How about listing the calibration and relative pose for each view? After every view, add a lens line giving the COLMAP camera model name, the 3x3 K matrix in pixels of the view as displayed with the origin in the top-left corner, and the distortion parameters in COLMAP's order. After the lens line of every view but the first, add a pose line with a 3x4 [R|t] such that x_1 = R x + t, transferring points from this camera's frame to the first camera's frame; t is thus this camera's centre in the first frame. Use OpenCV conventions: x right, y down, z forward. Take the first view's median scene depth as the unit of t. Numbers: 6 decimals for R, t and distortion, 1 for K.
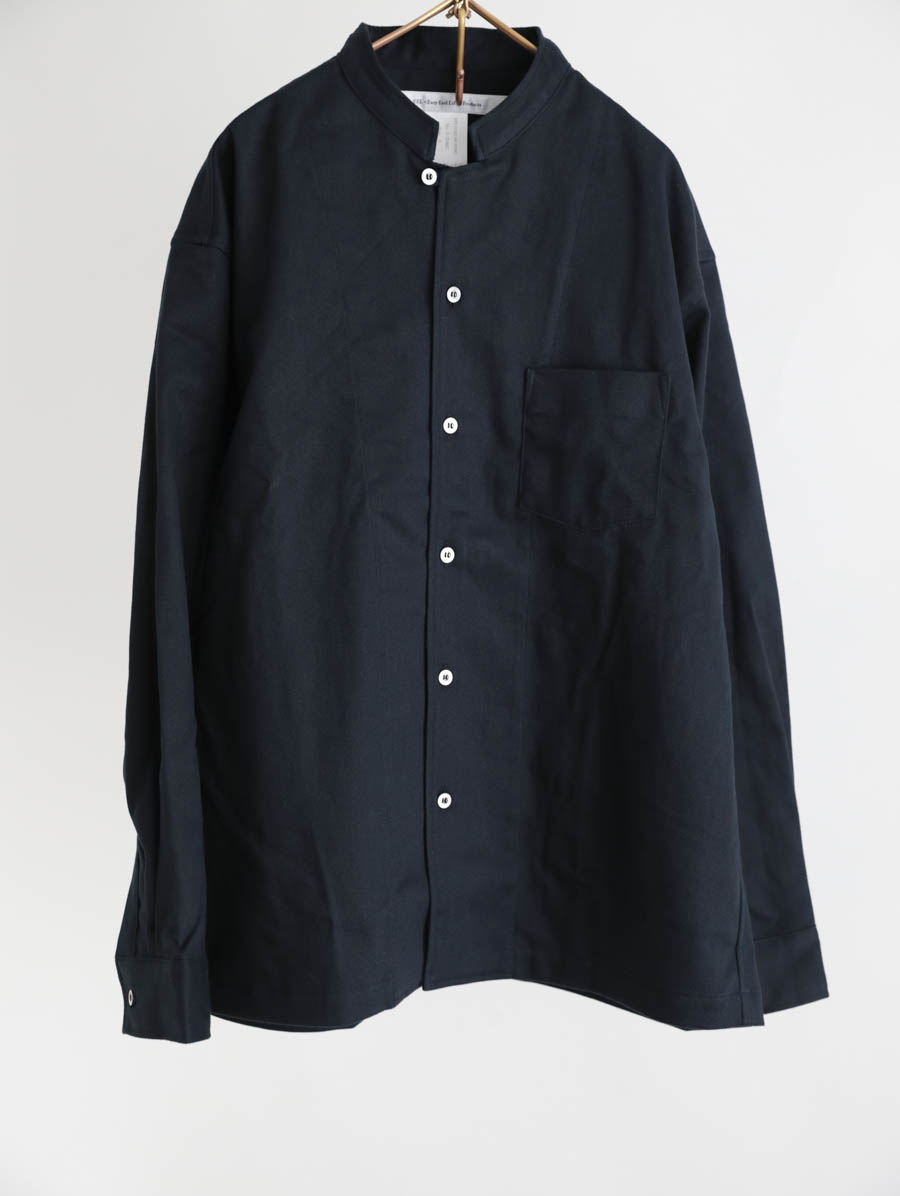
lens RADIAL K [[1679.1, 0, 451.2], [0, 1679.1, 597.4], [0, 0, 1]] dist [0.019667, 0.000000]
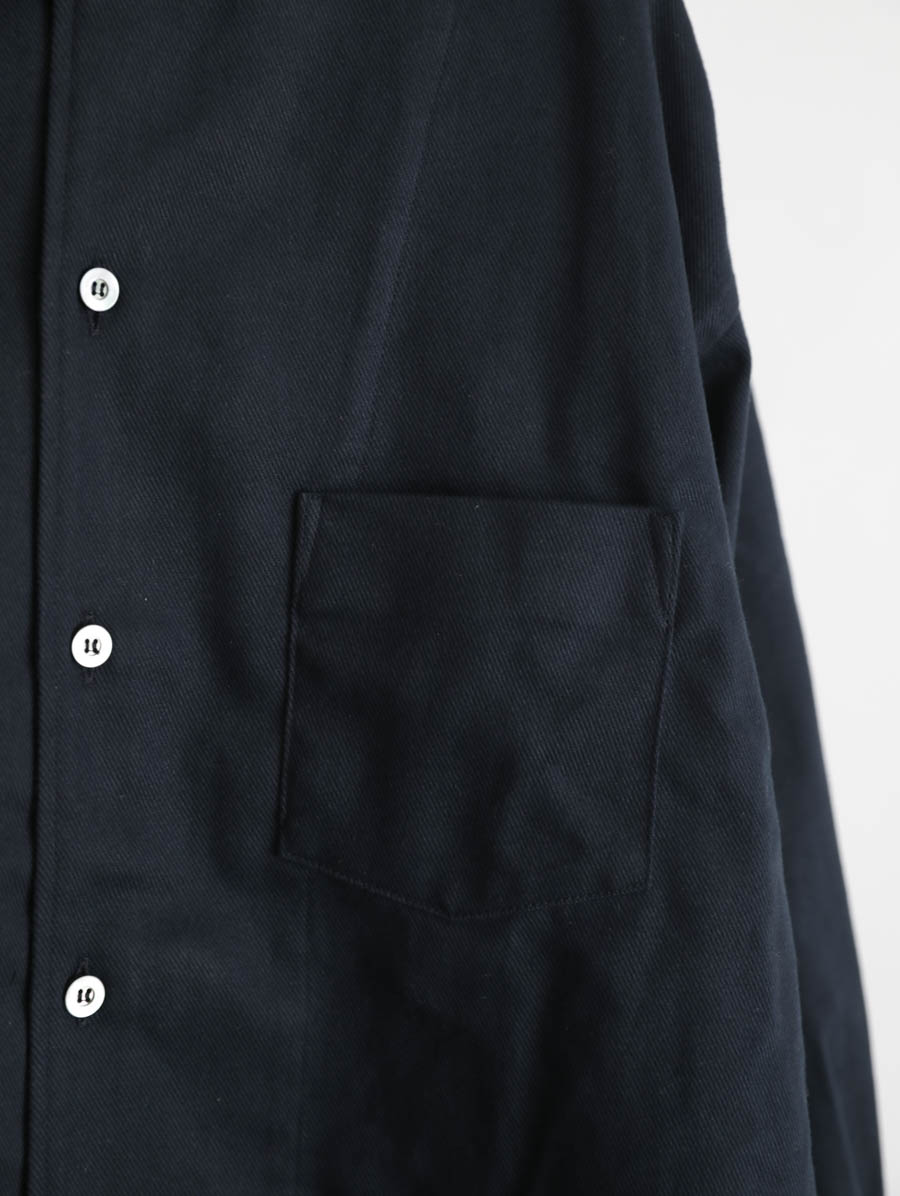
lens RADIAL K [[1679.1, 0, 448.4], [0, 1679.1, 596.2], [0, 0, 1]] dist [0.019667, 0.000000]
pose [[0.980511, -0.004646, 0.196410, 0.003815], [0.015408, 0.998460, -0.053301, -0.092785], [-0.195860, 0.055288, 0.979072, 0.628829]]
